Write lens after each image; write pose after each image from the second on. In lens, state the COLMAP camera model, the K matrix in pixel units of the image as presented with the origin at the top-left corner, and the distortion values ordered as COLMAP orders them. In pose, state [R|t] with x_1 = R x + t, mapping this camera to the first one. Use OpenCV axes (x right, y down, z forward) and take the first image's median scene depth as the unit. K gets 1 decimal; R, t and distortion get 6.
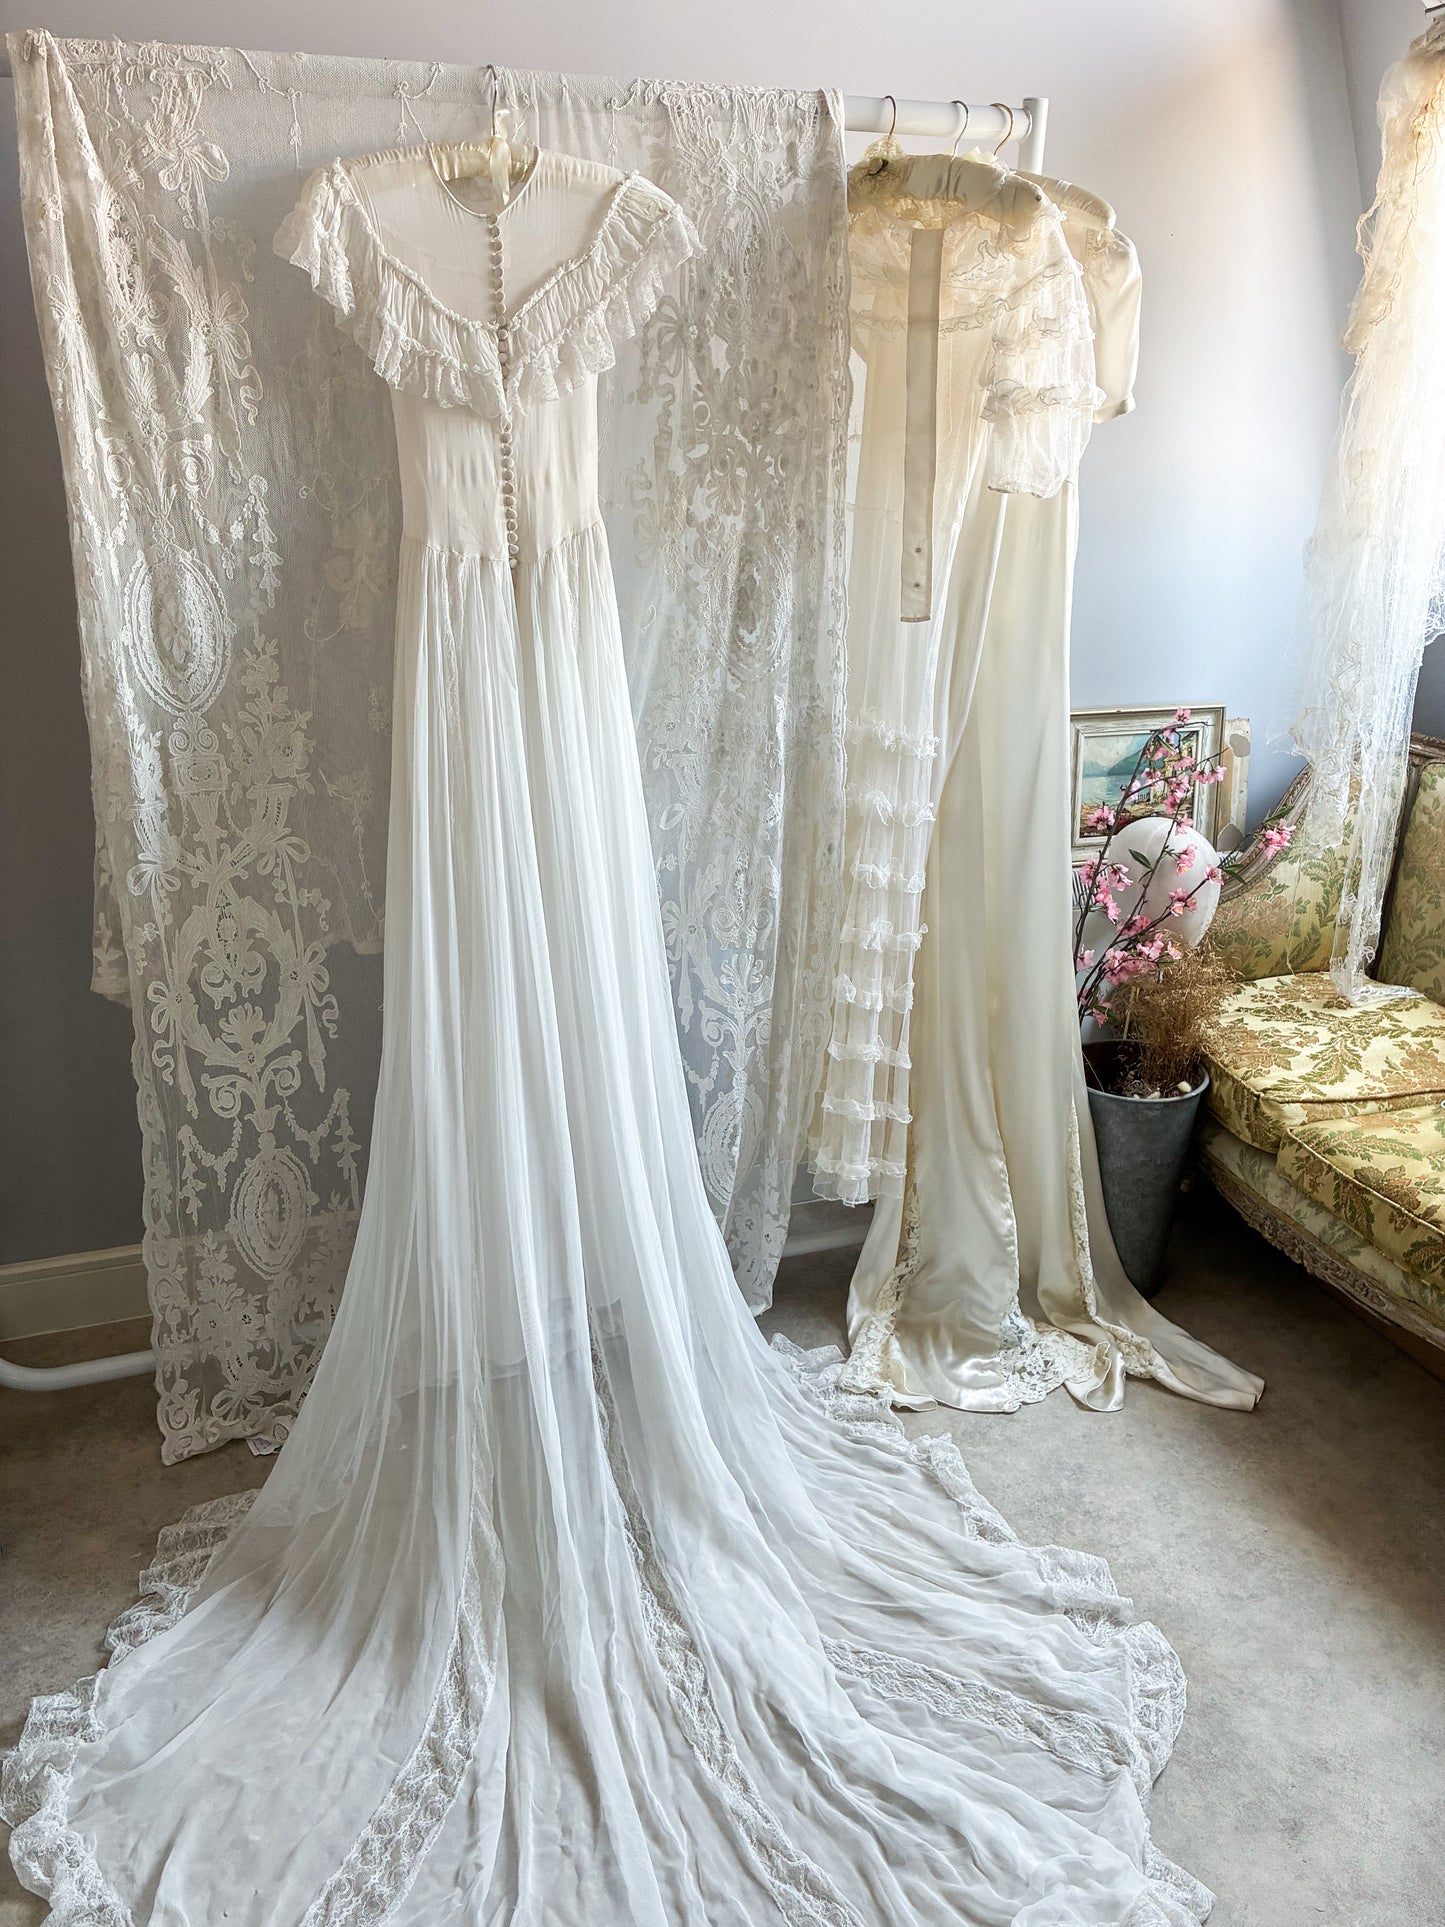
lens RADIAL K [[1360.2, 0, 725.1], [0, 1360.2, 995.7], [0, 0, 1]] dist [0.074978, -0.105407]
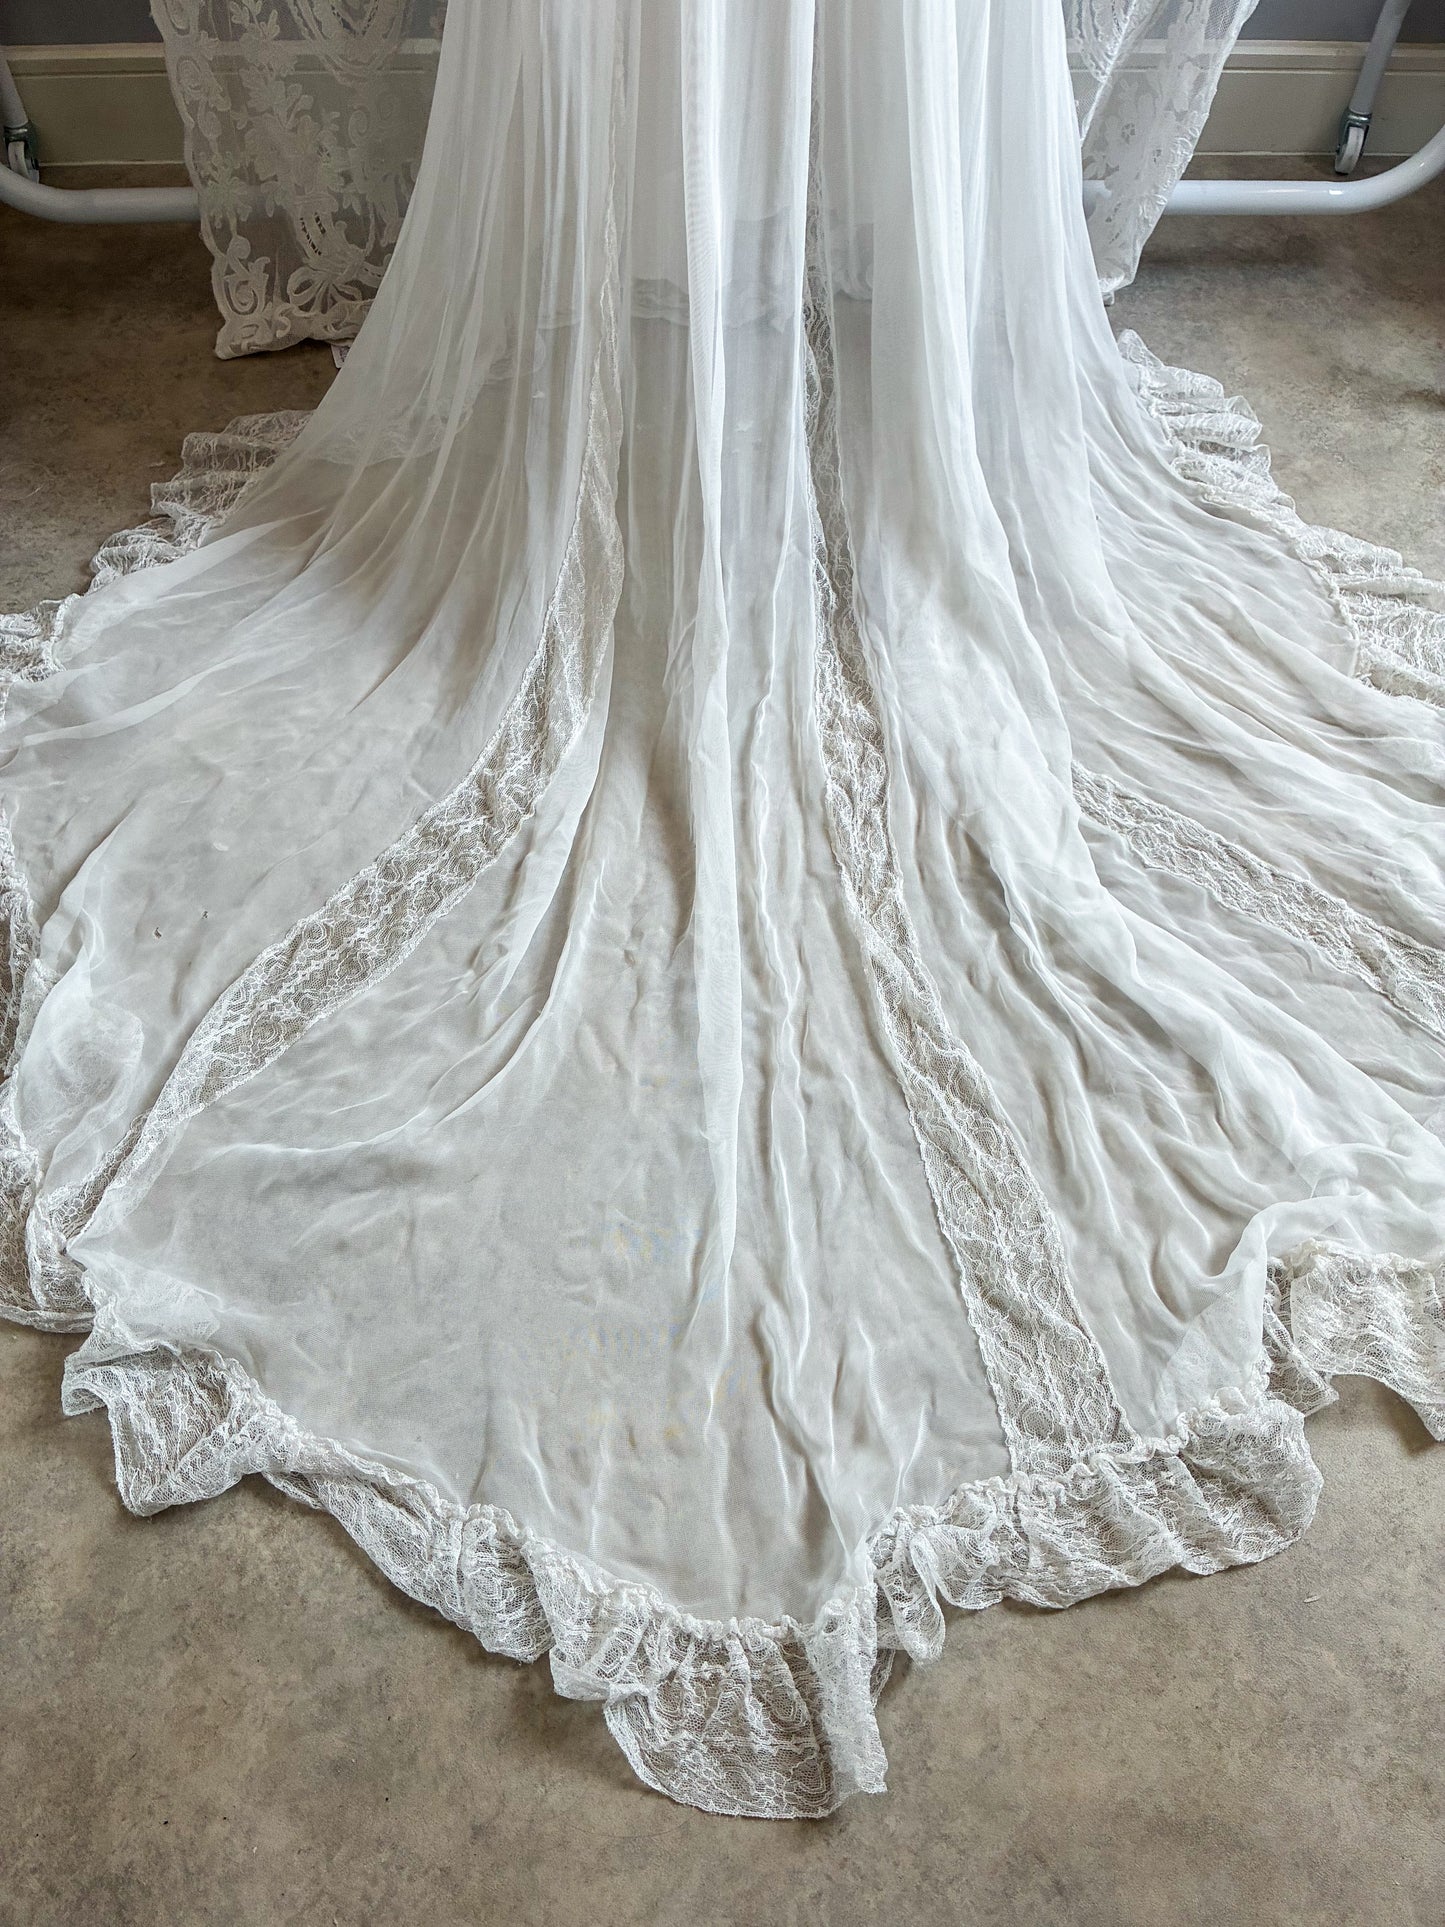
lens RADIAL K [[1482.5, 0, 692.5], [0, 1482.5, 960.0], [0, 0, 1]] dist [0.050704, -0.090465]
pose [[0.959902, 0.230979, -0.158858, 0.029280], [-0.101272, 0.814124, 0.571793, 0.151156], [0.261403, -0.532777, 0.804871, 0.324934]]
